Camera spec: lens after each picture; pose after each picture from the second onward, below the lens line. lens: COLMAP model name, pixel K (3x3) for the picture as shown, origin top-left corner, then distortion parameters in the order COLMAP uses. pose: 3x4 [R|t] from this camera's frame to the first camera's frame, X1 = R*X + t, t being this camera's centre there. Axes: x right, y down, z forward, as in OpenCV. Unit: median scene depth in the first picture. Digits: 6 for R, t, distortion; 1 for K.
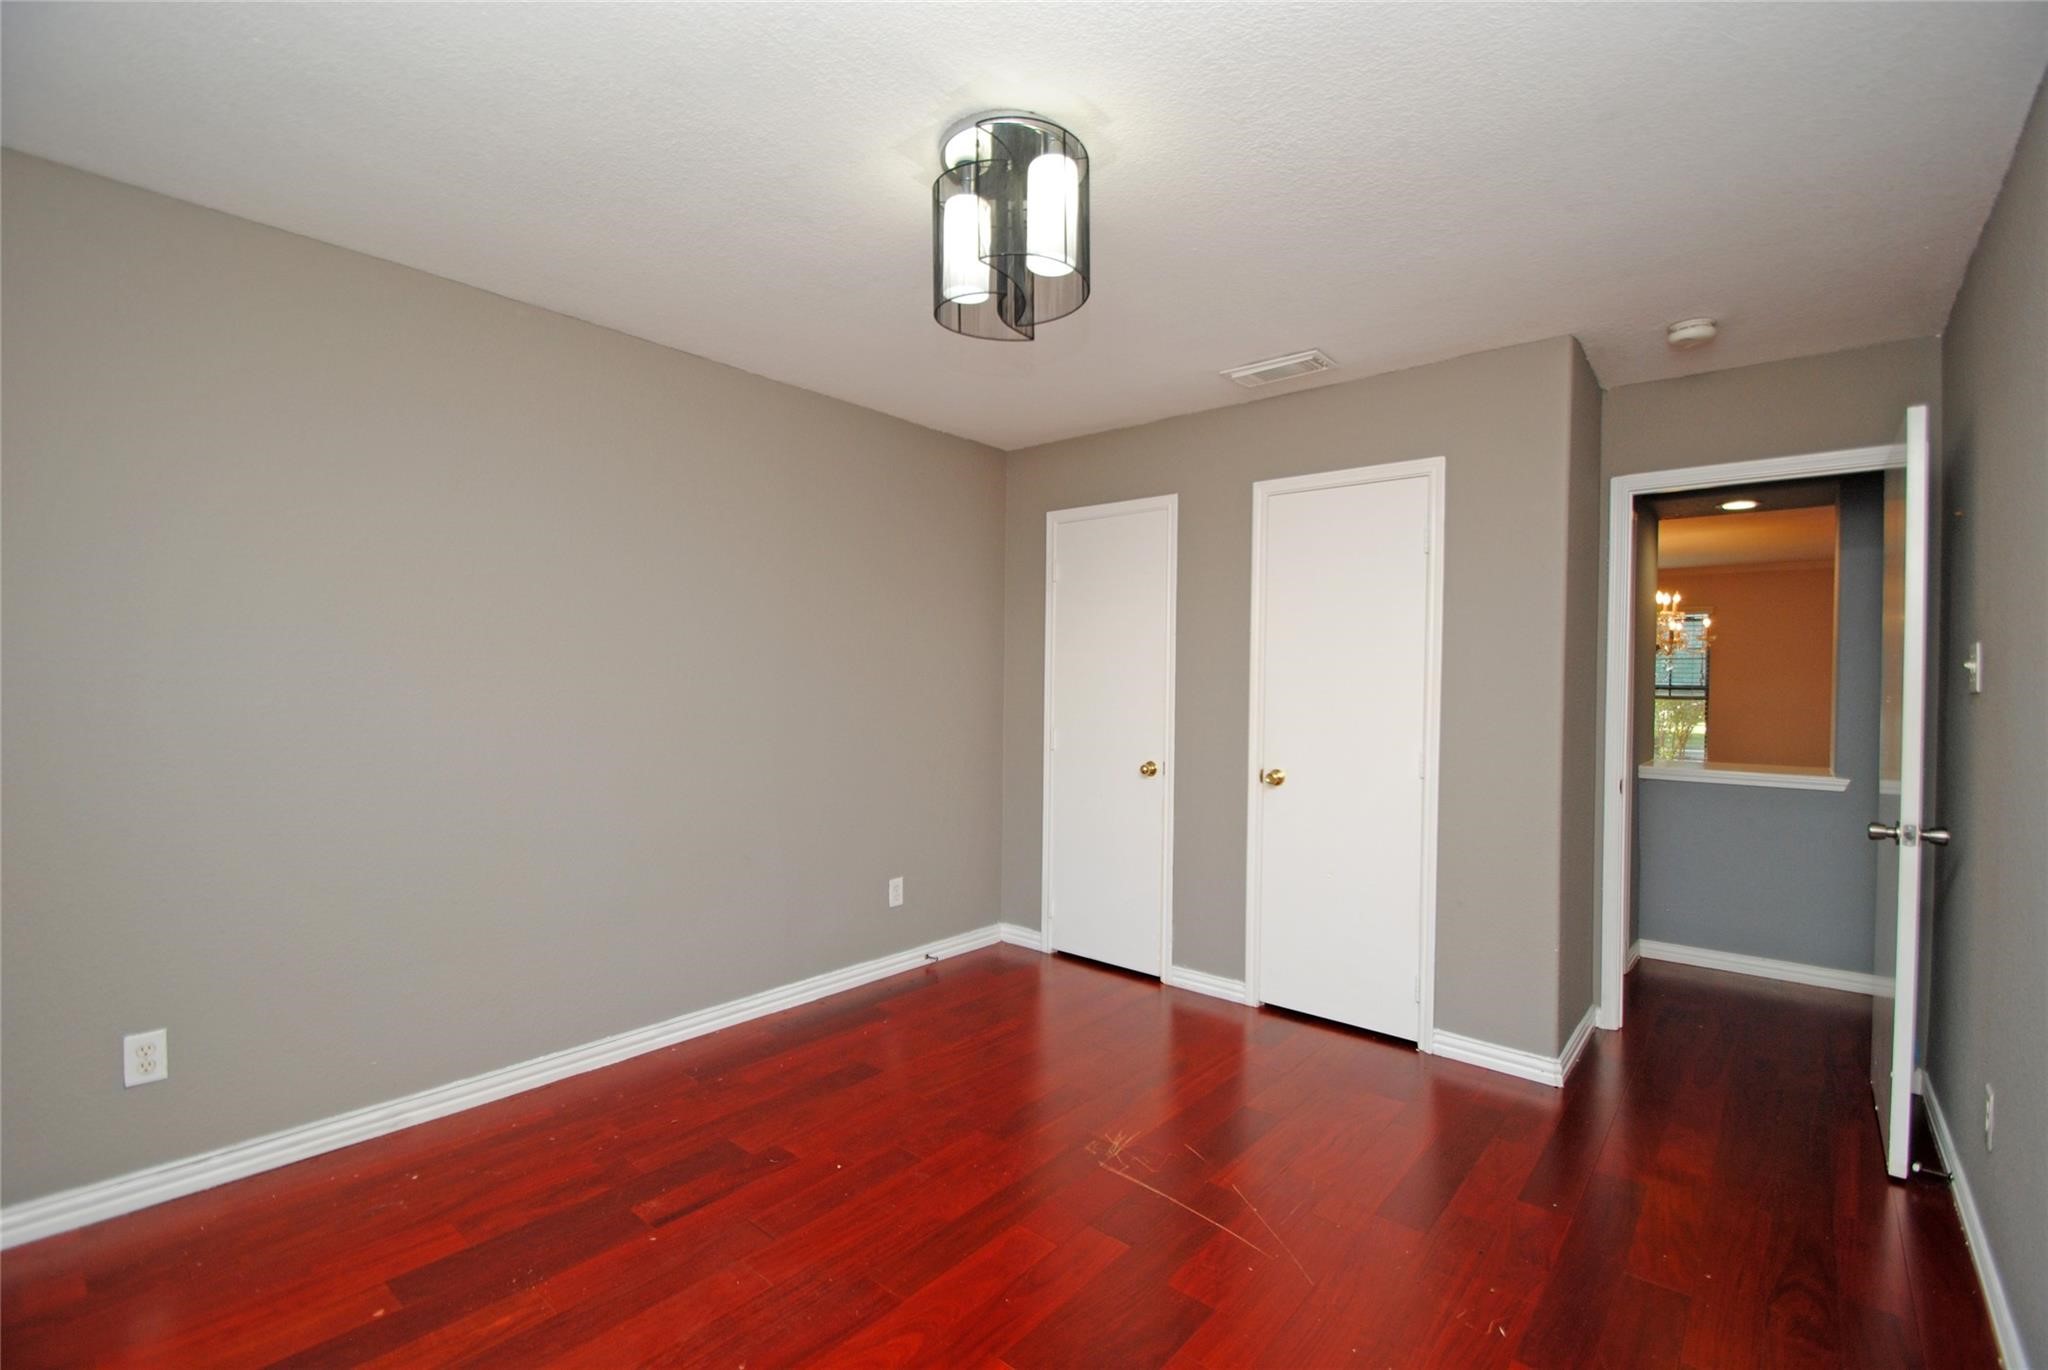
lens RADIAL K [[897.3, 0, 1037.5], [0, 897.3, 689.1], [0, 0, 1]] dist [0.002882, -0.000549]
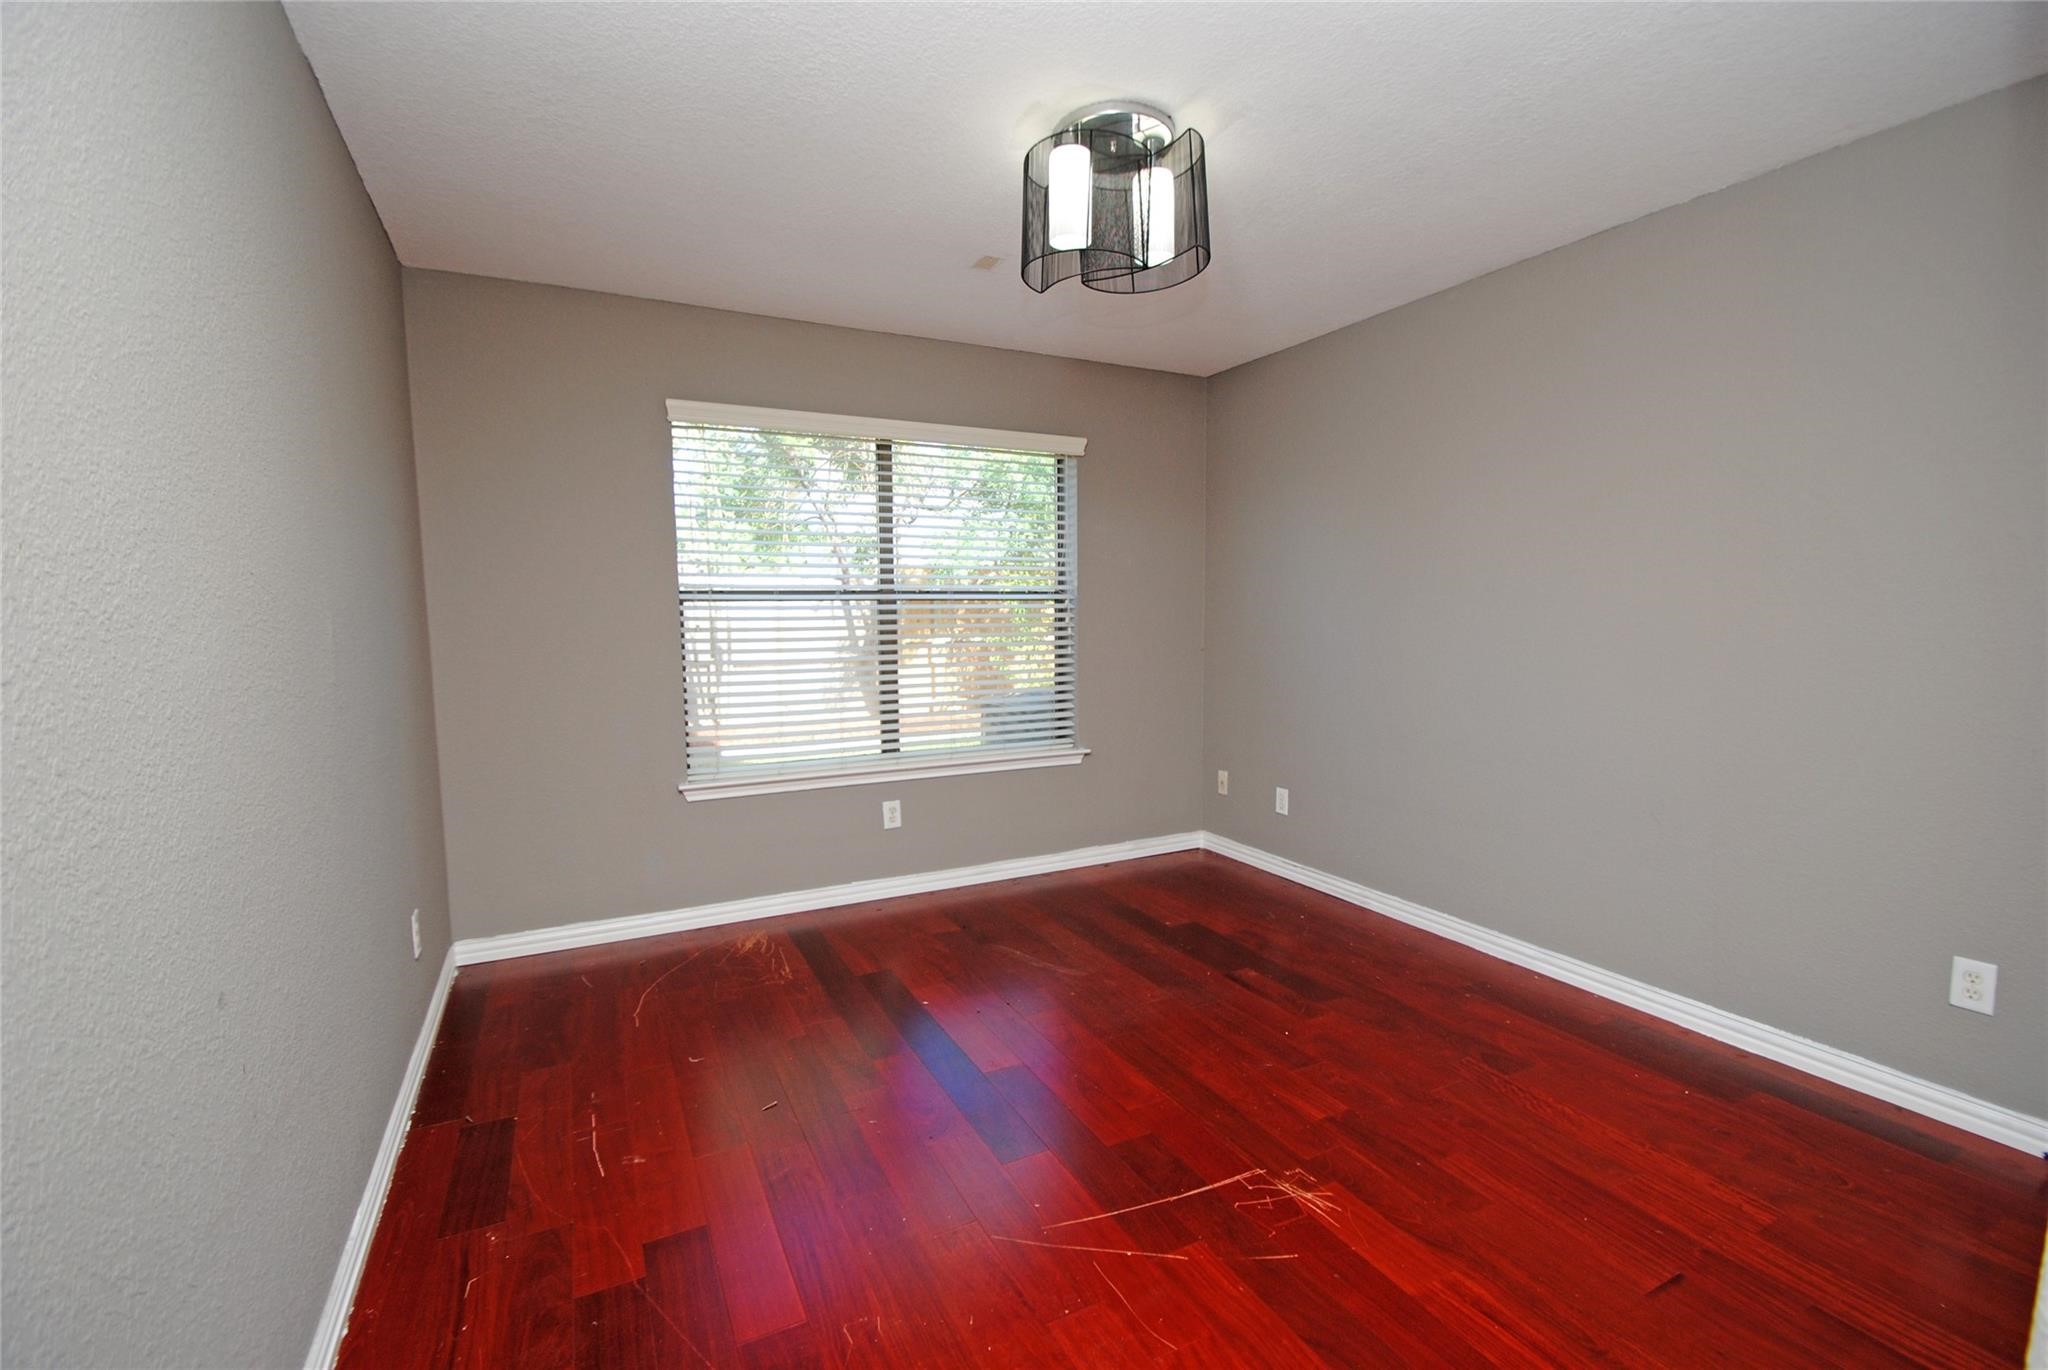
lens RADIAL K [[897.3, 0, 1037.5], [0, 897.3, 689.1], [0, 0, 1]] dist [0.002882, -0.000549]
pose [[-0.370079, 0.074903, -0.925976, 0.747430], [-0.012101, 0.996271, 0.085425, 0.012444], [0.928921, 0.042820, -0.367793, 0.924147]]
